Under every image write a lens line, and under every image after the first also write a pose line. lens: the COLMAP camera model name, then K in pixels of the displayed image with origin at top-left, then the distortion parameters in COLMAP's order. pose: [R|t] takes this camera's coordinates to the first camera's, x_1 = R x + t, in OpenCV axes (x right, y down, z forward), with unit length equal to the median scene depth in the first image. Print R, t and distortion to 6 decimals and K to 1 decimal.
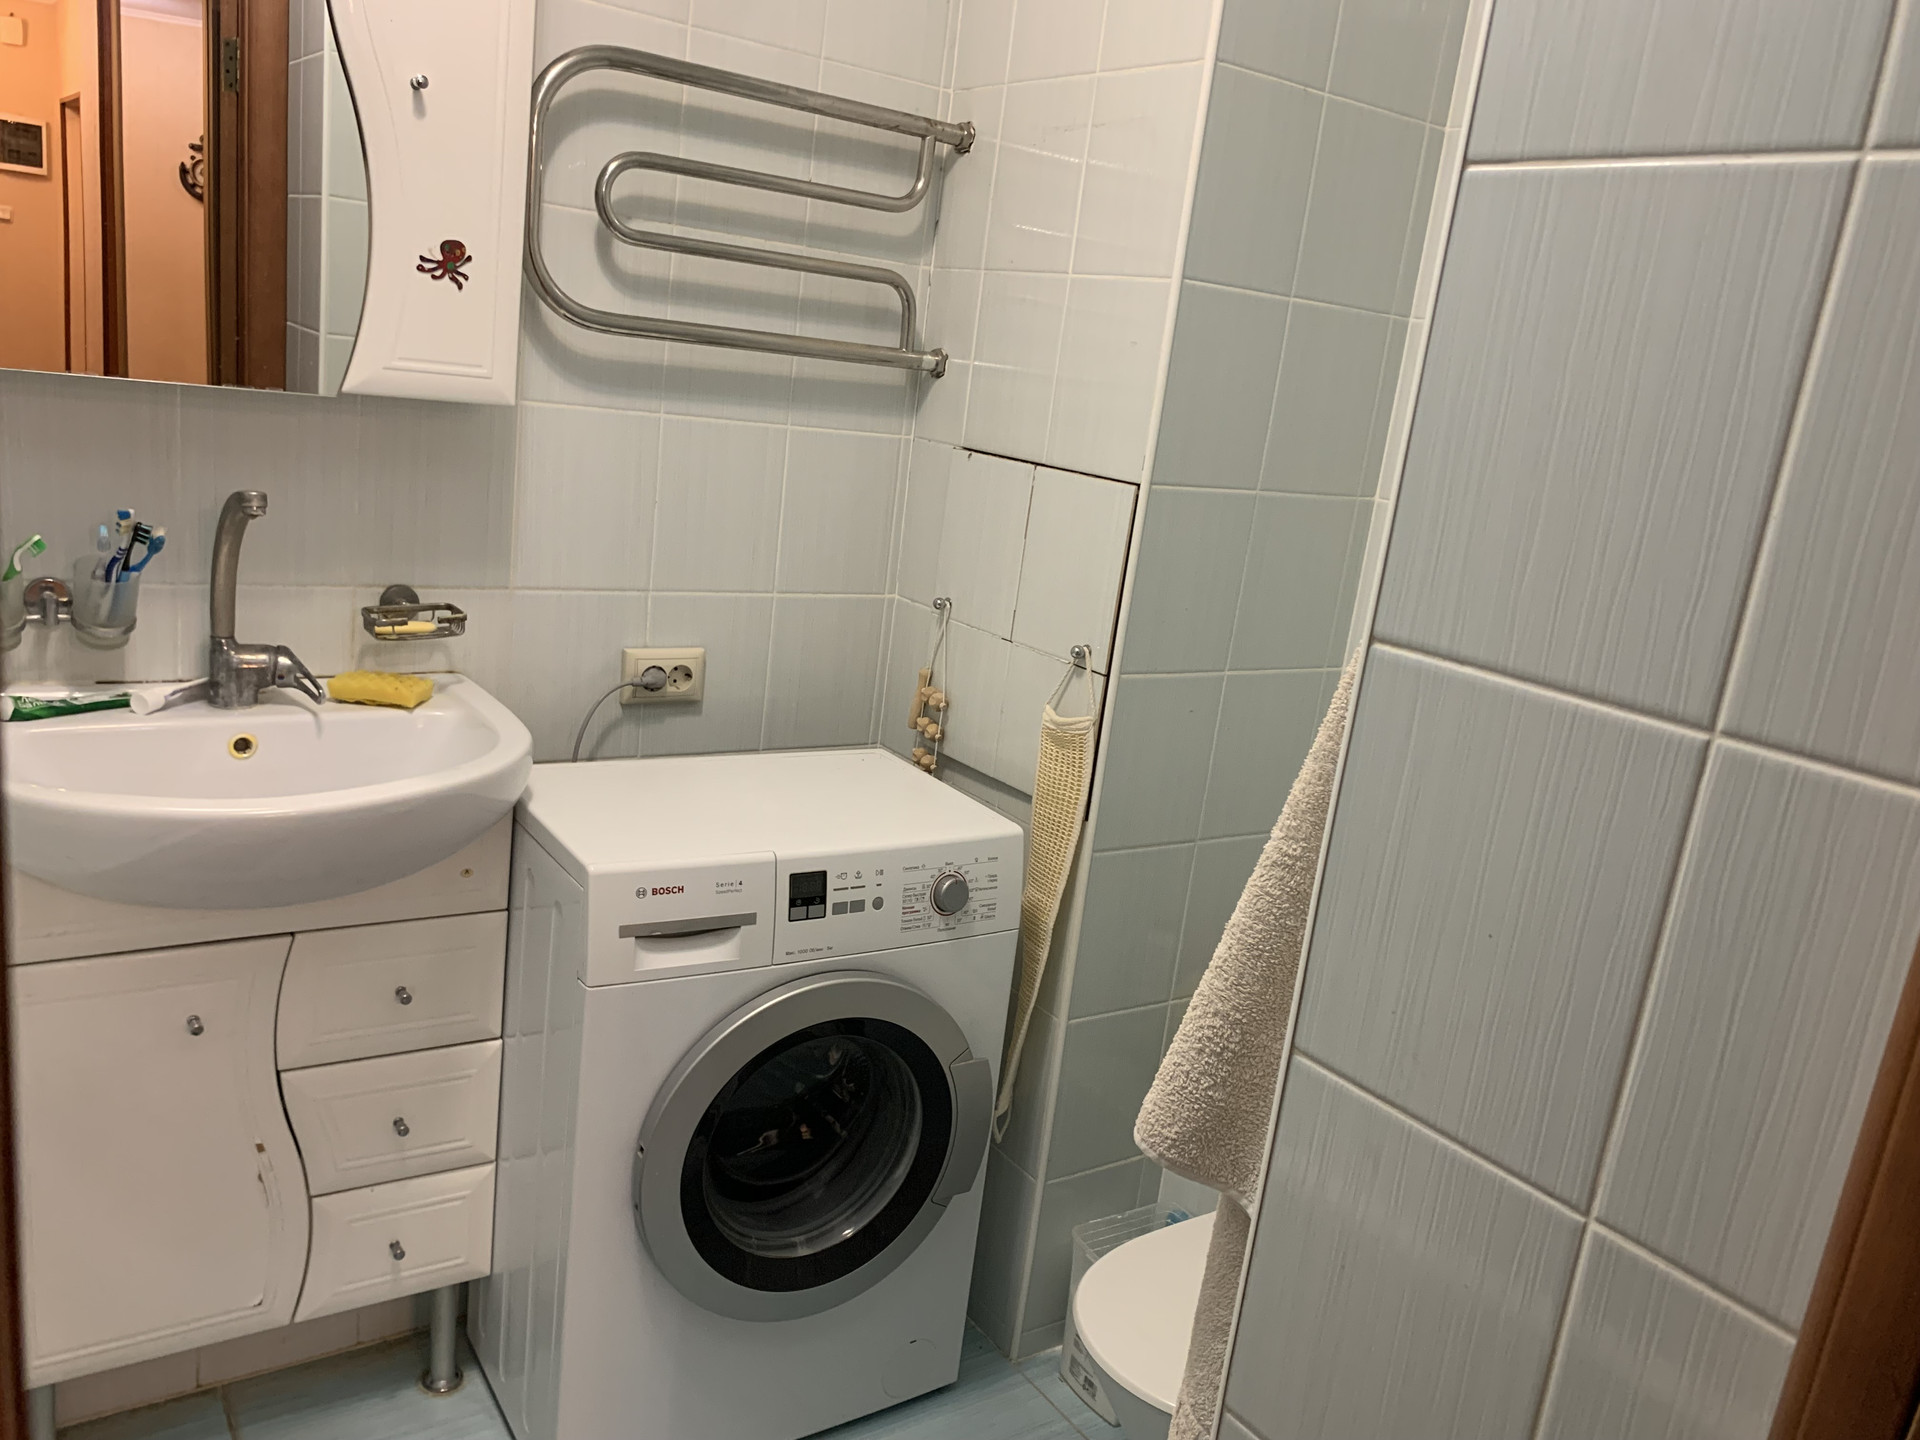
lens RADIAL K [[1468.3, 0, 960.0], [0, 1468.3, 720.0], [0, 0, 1]] dist [-0.001167, -0.086050]
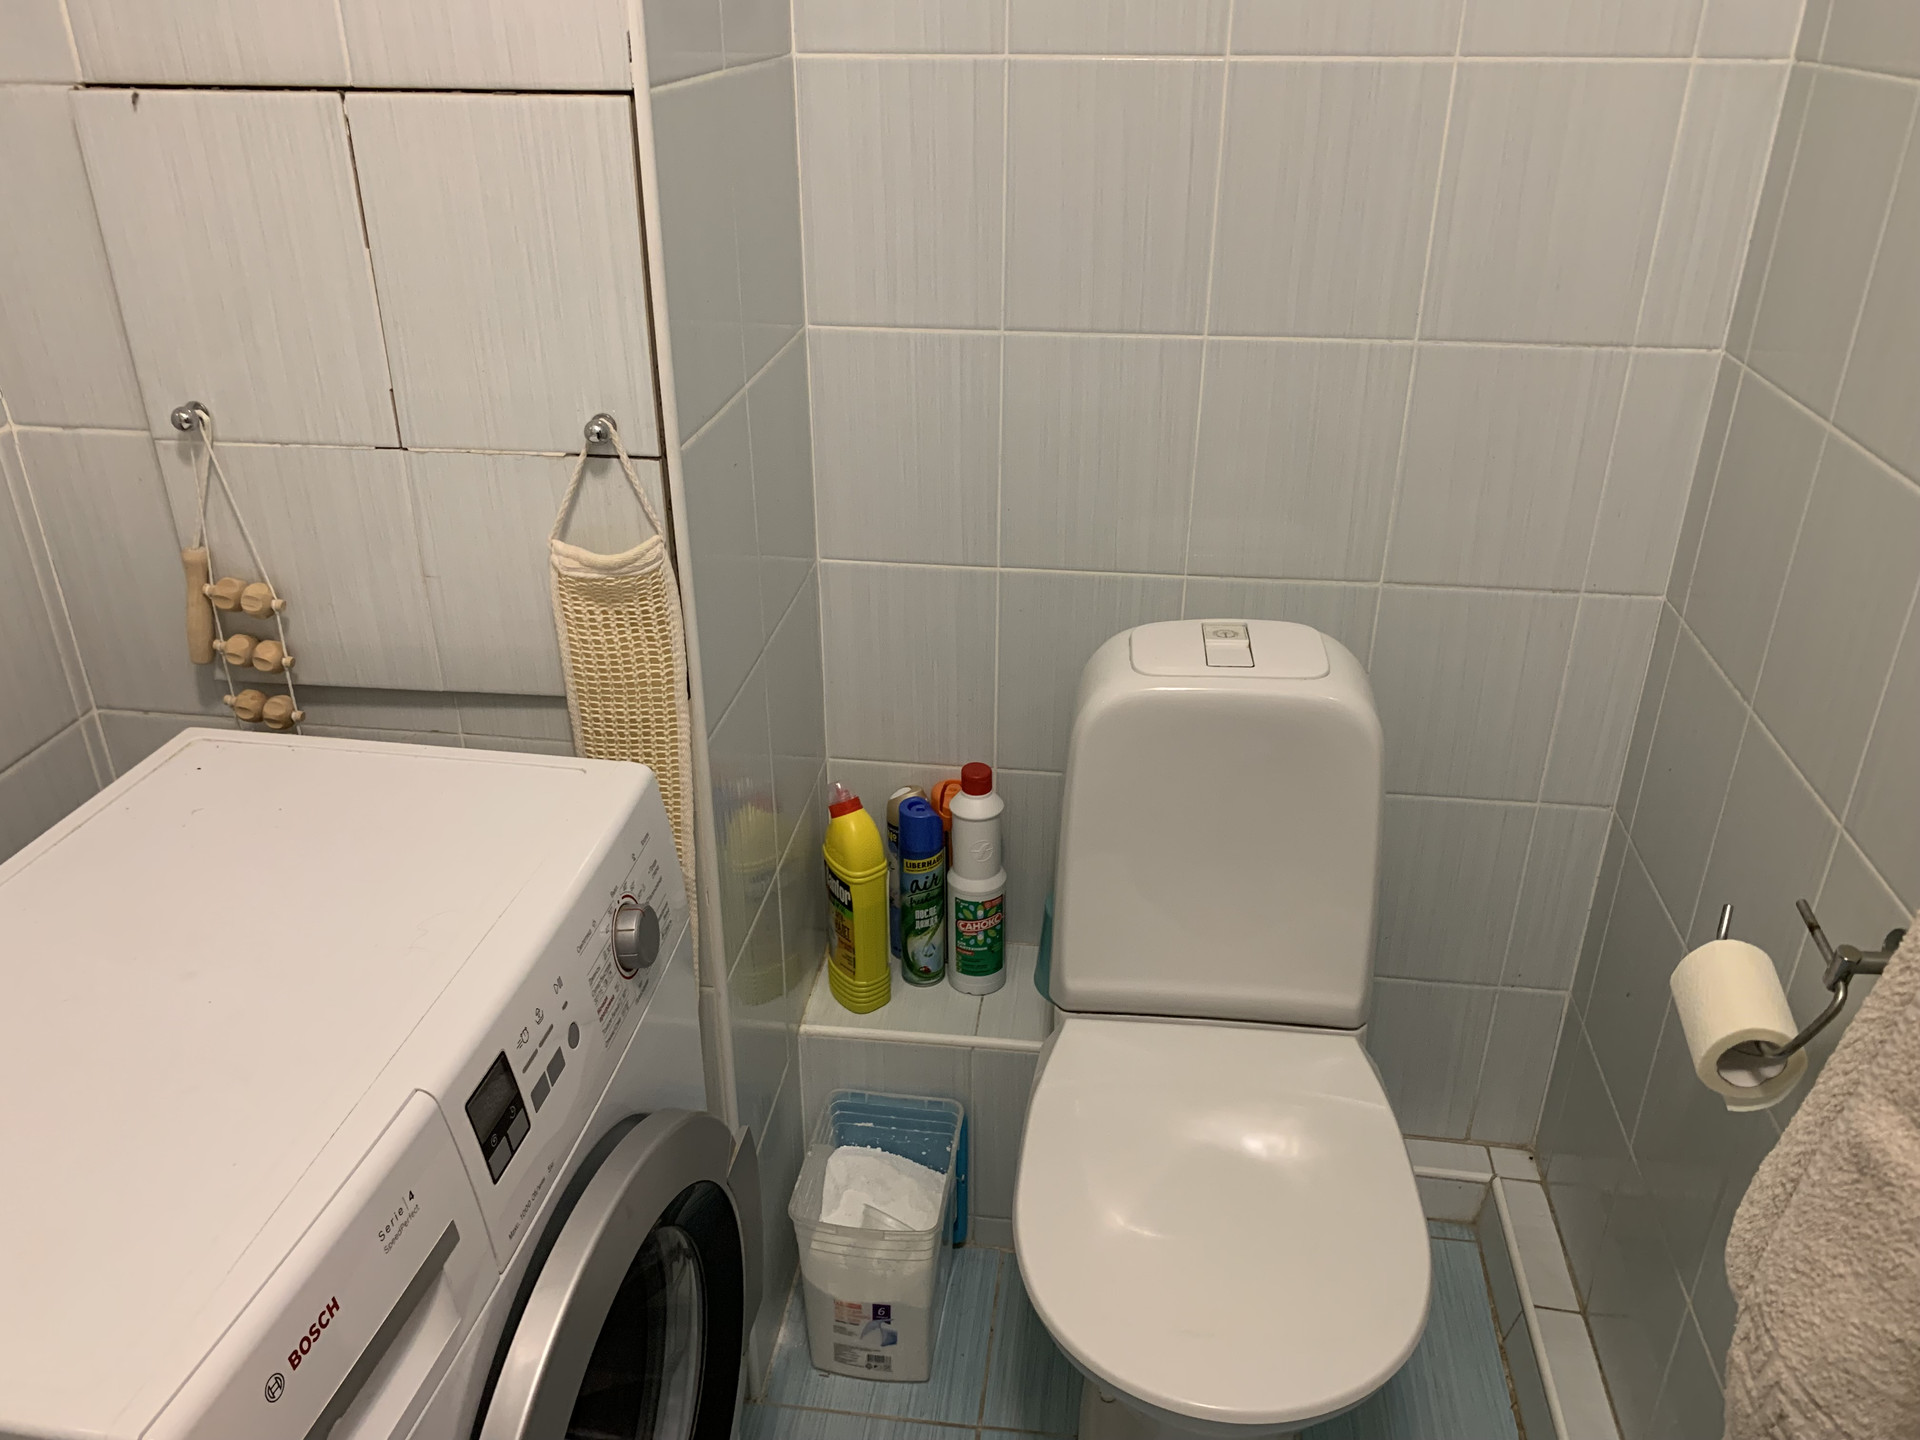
lens RADIAL K [[1521.0, 0, 960.0], [0, 1521.0, 720.0], [0, 0, 1]] dist [-0.002105, 0.006813]
pose [[0.656664, -0.451585, 0.604039, -0.219385], [0.252549, 0.886344, 0.388089, -0.135519], [-0.710642, -0.102294, 0.696077, 0.489850]]
